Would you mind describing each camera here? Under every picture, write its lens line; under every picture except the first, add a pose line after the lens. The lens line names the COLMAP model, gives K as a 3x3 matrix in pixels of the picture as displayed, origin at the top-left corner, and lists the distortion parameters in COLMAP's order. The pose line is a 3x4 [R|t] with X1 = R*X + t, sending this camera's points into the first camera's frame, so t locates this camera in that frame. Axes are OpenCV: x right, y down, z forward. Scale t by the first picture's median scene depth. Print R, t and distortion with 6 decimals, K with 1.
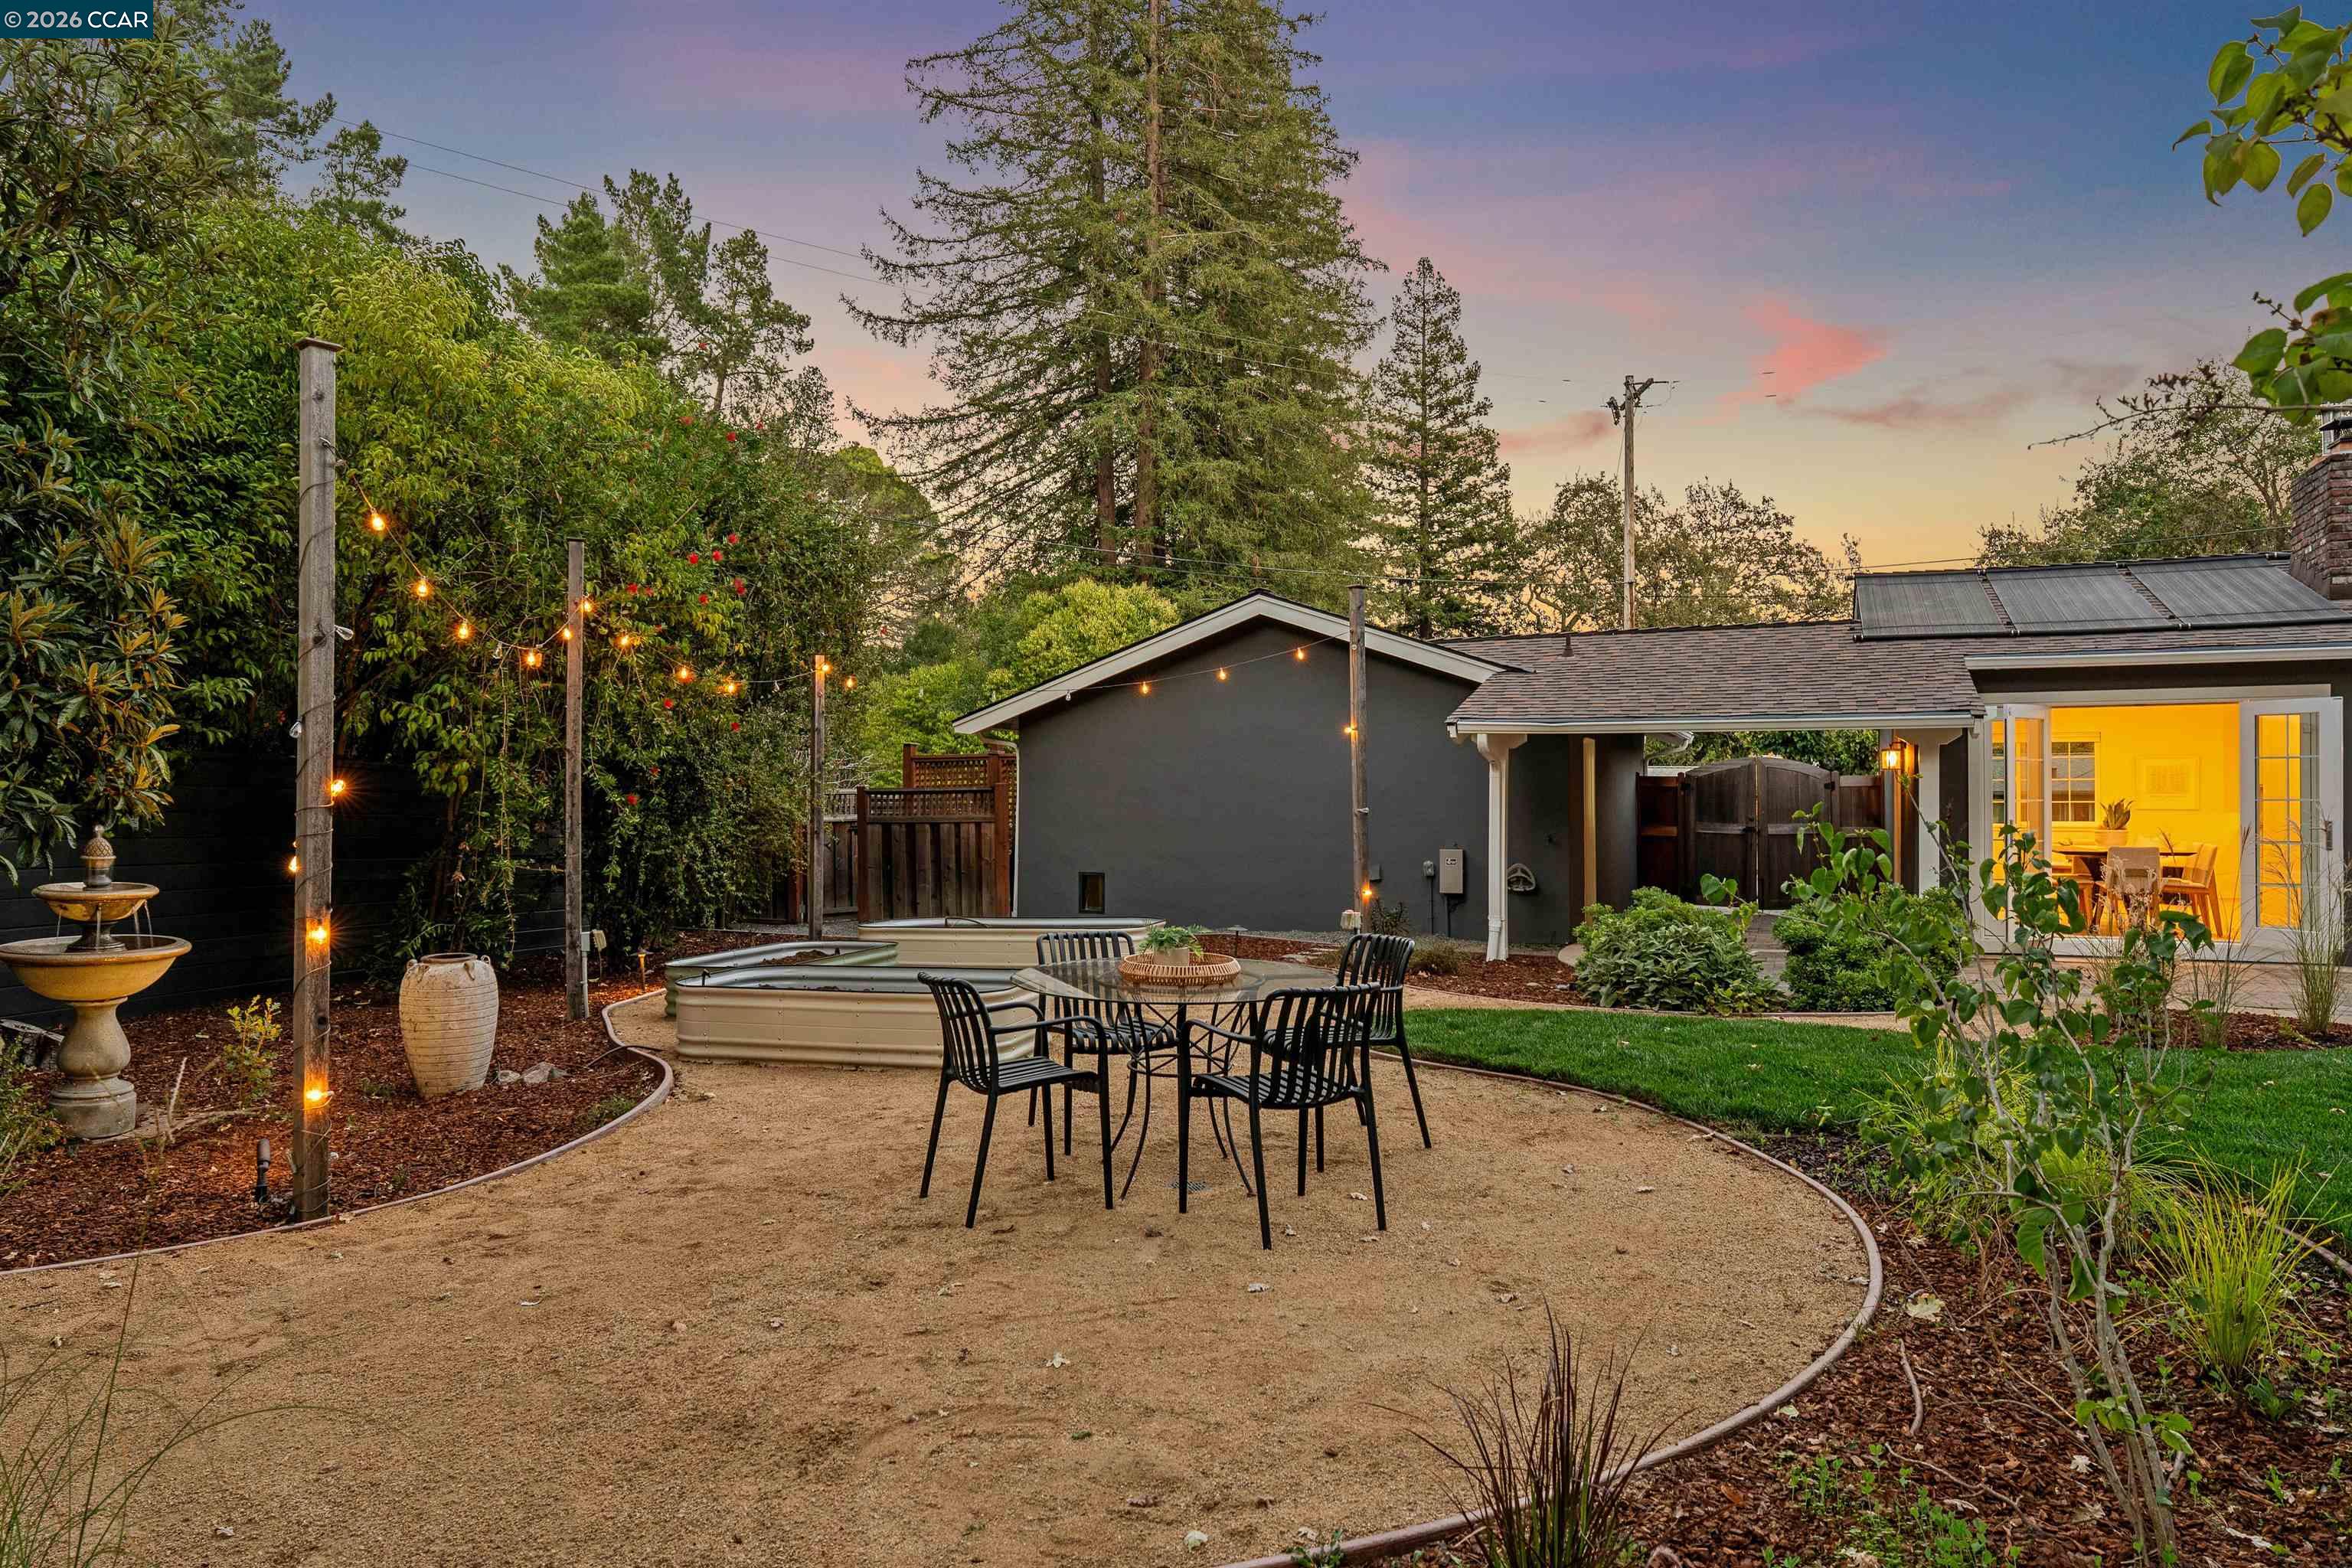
lens RADIAL K [[1504.1, 0, 1165.1], [0, 1504.1, 777.8], [0, 0, 1]] dist [-0.001155, 0.000153]
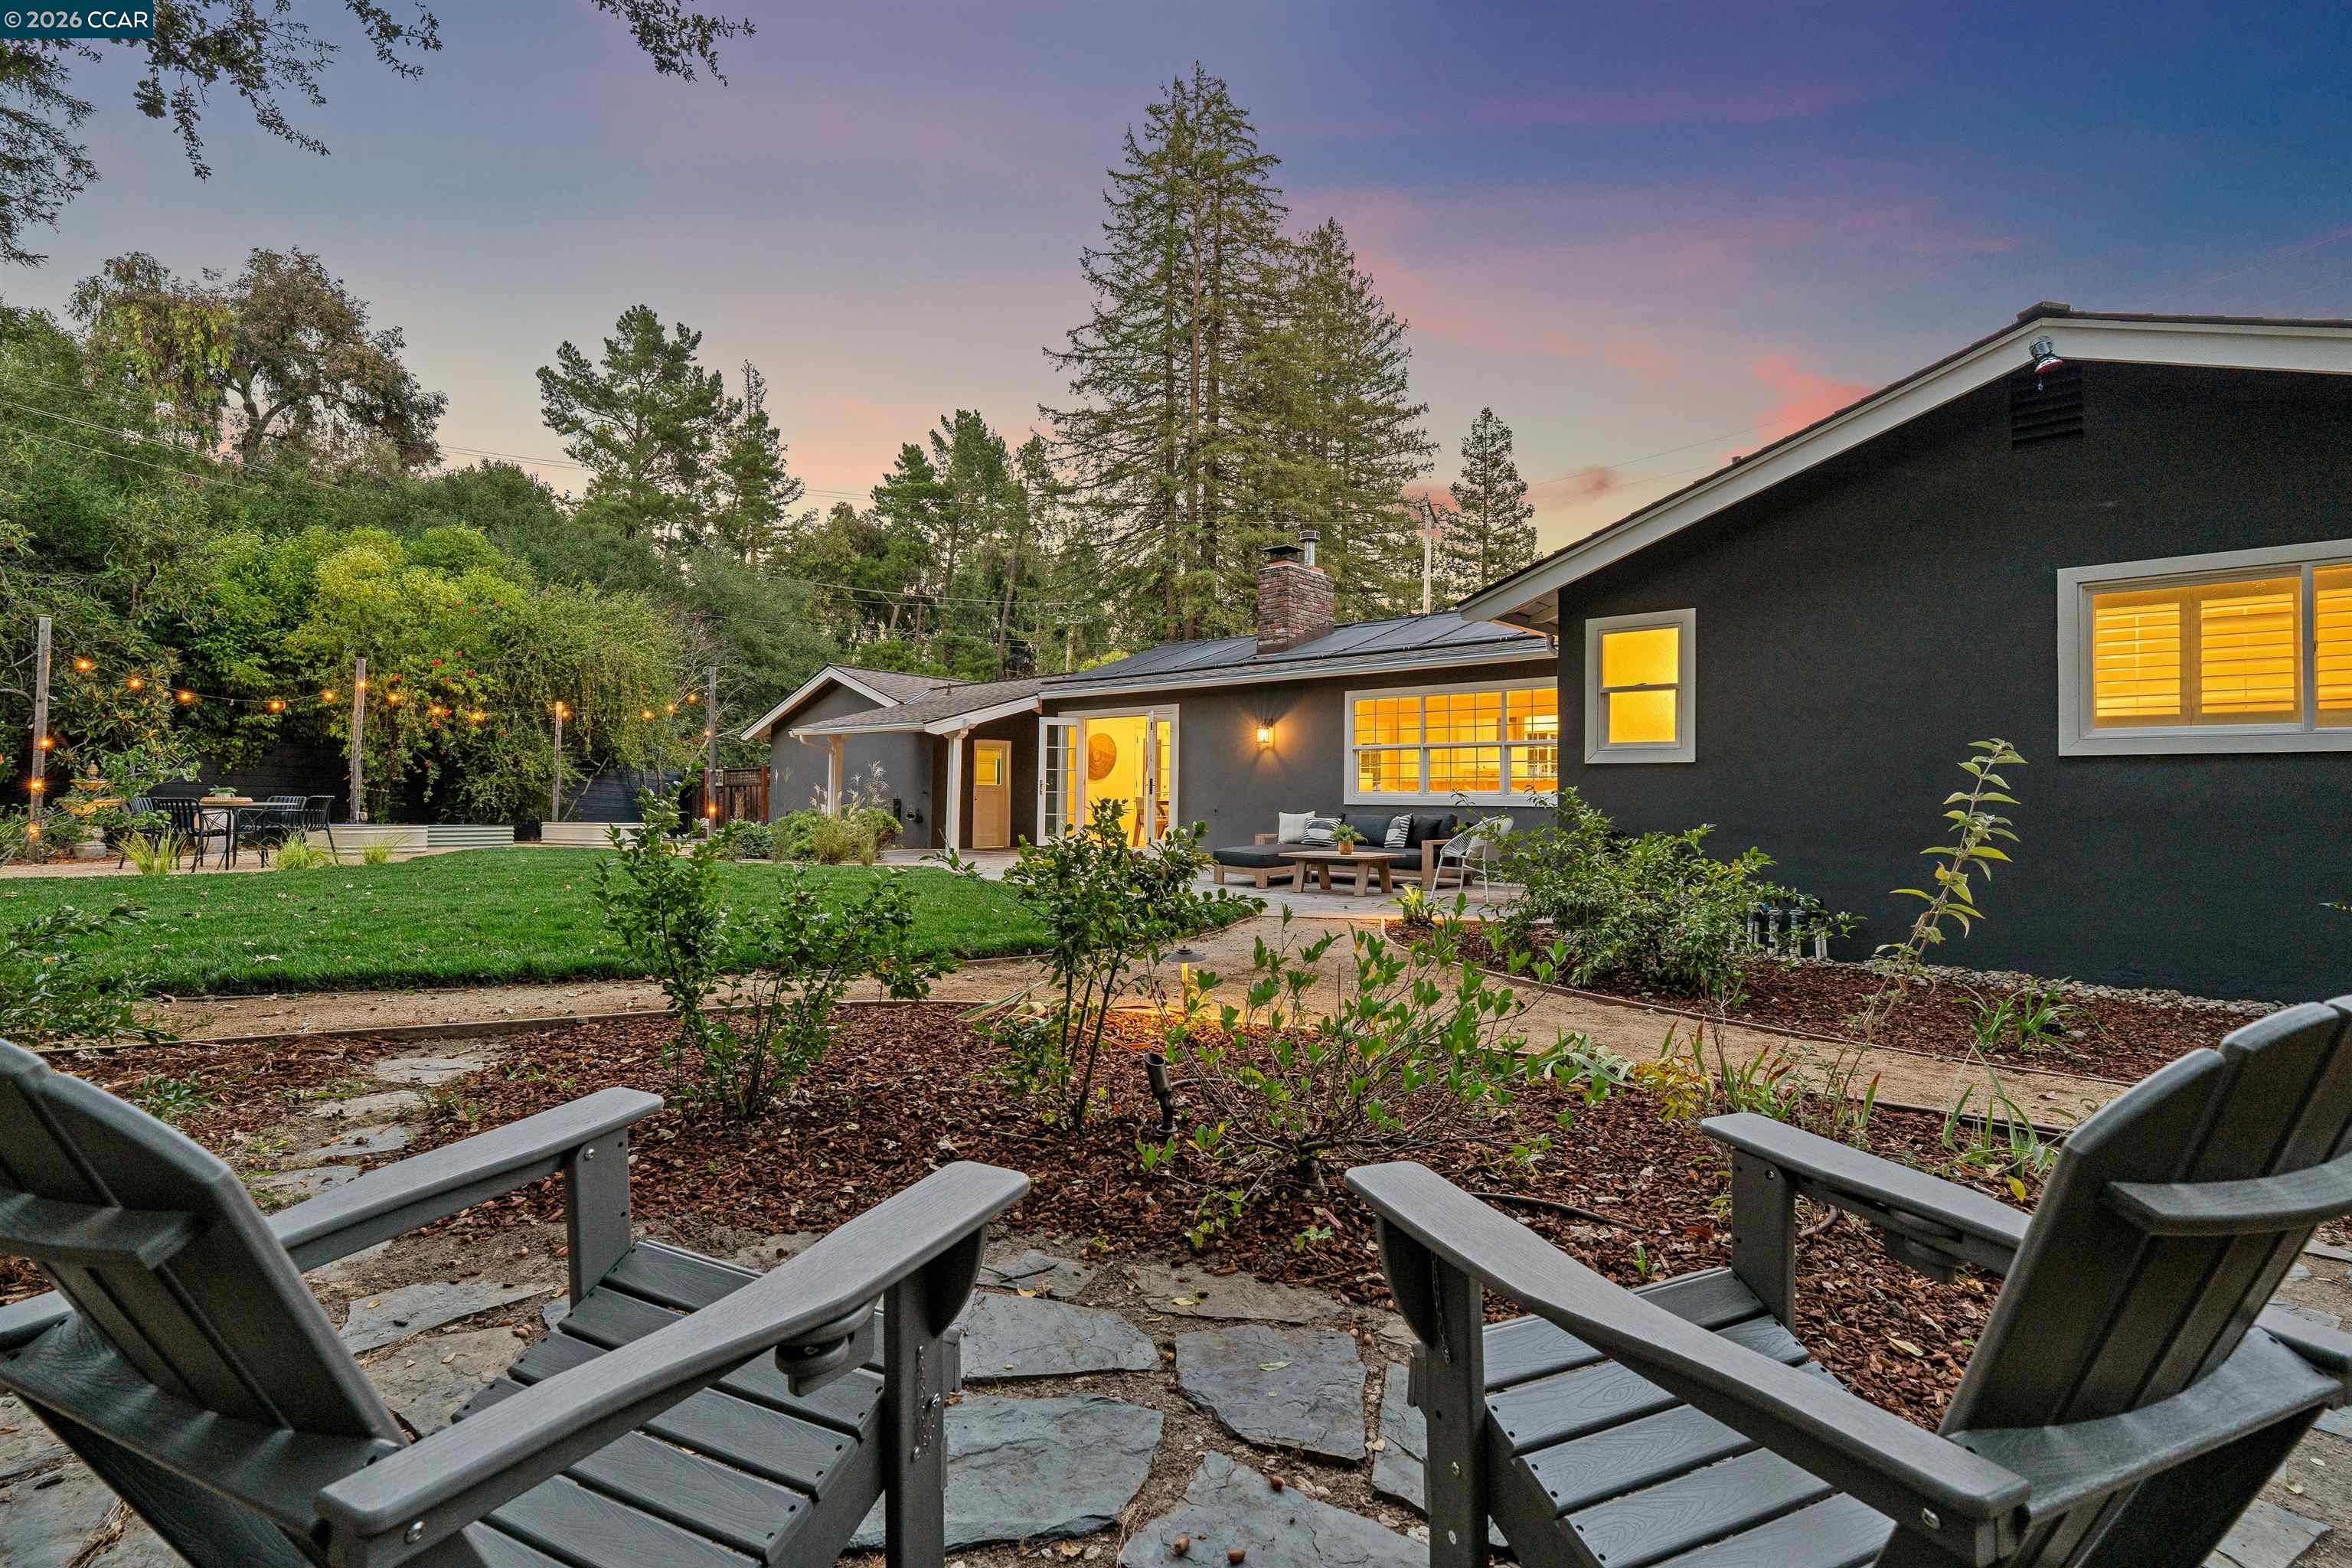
lens RADIAL K [[1070.0, 0, 1179.1], [0, 1070.0, 788.7], [0, 0, 1]] dist [-0.015804, -0.000086]
pose [[0.946689, 0.009141, -0.322018, 0.233400], [-0.007638, 0.999953, 0.005931, 0.006133], [0.322058, -0.003155, 0.946715, -0.037882]]
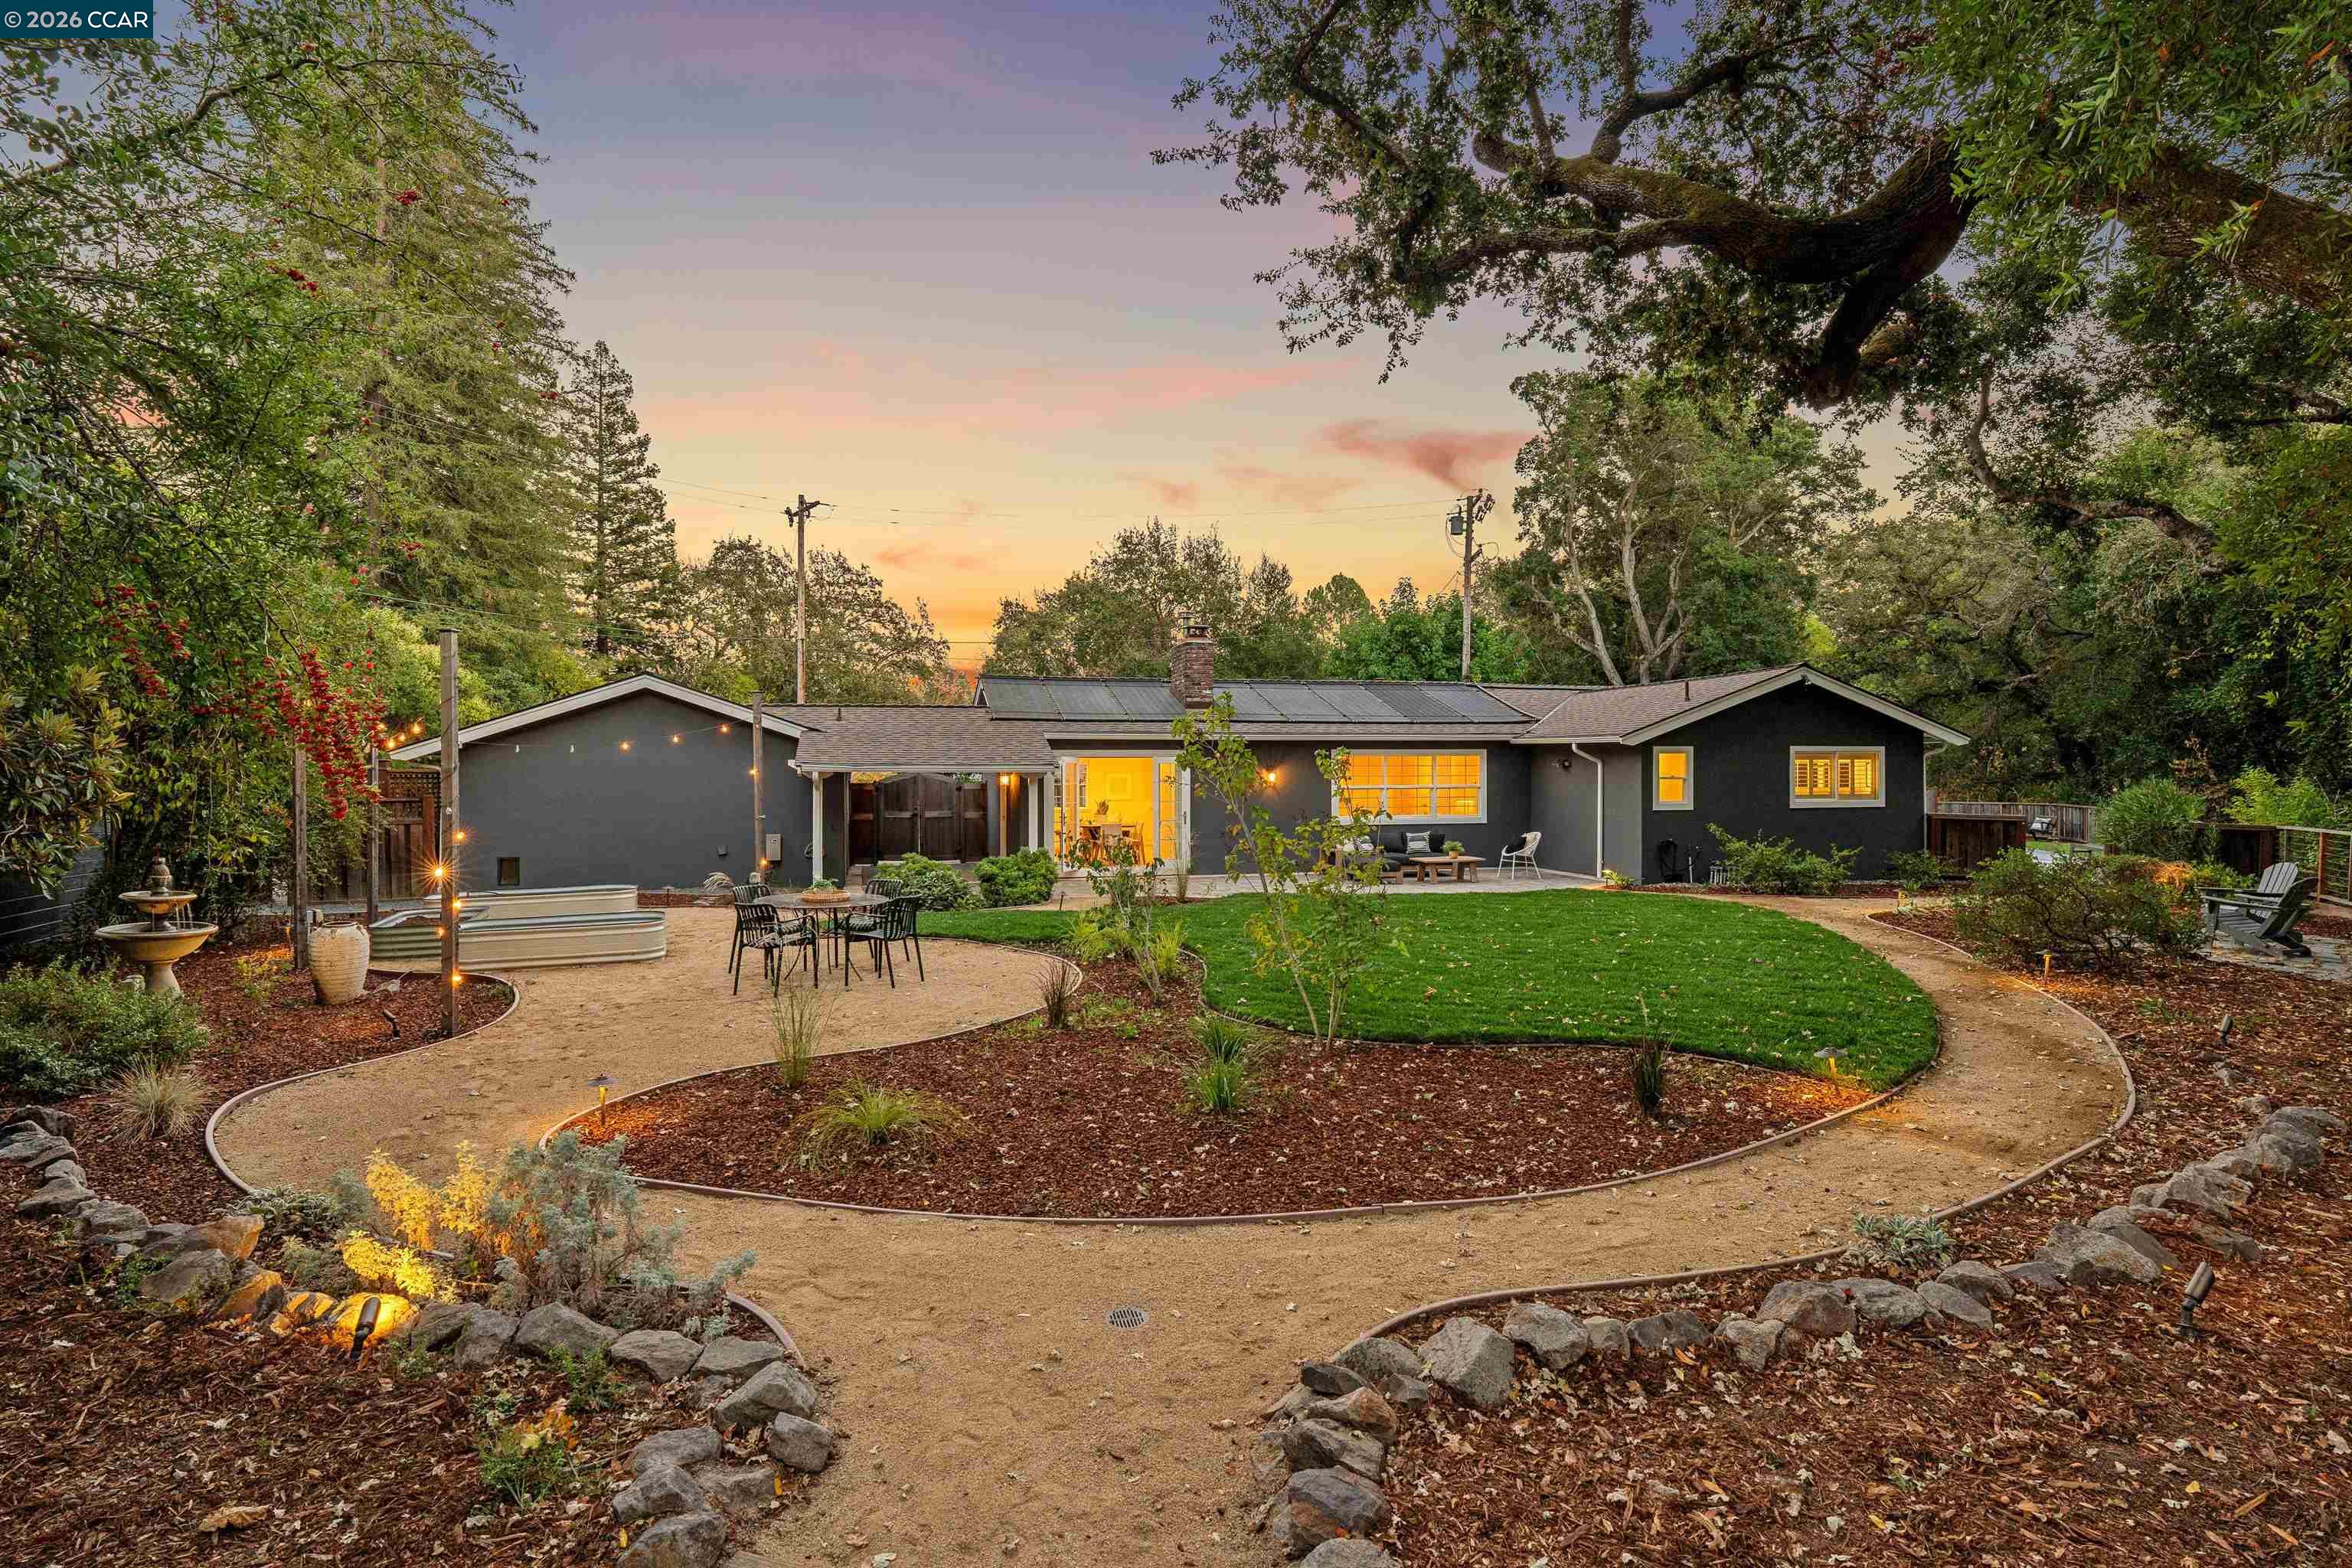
lens RADIAL K [[1239.0, 0, 1165.5], [0, 1239.0, 777.7], [0, 0, 1]] dist [0.003664, 0.000192]
pose [[0.799054, -0.005015, 0.601238, -0.072006], [-0.005834, 0.999853, 0.016093, -0.010021], [-0.601231, -0.016366, 0.798908, -0.091637]]
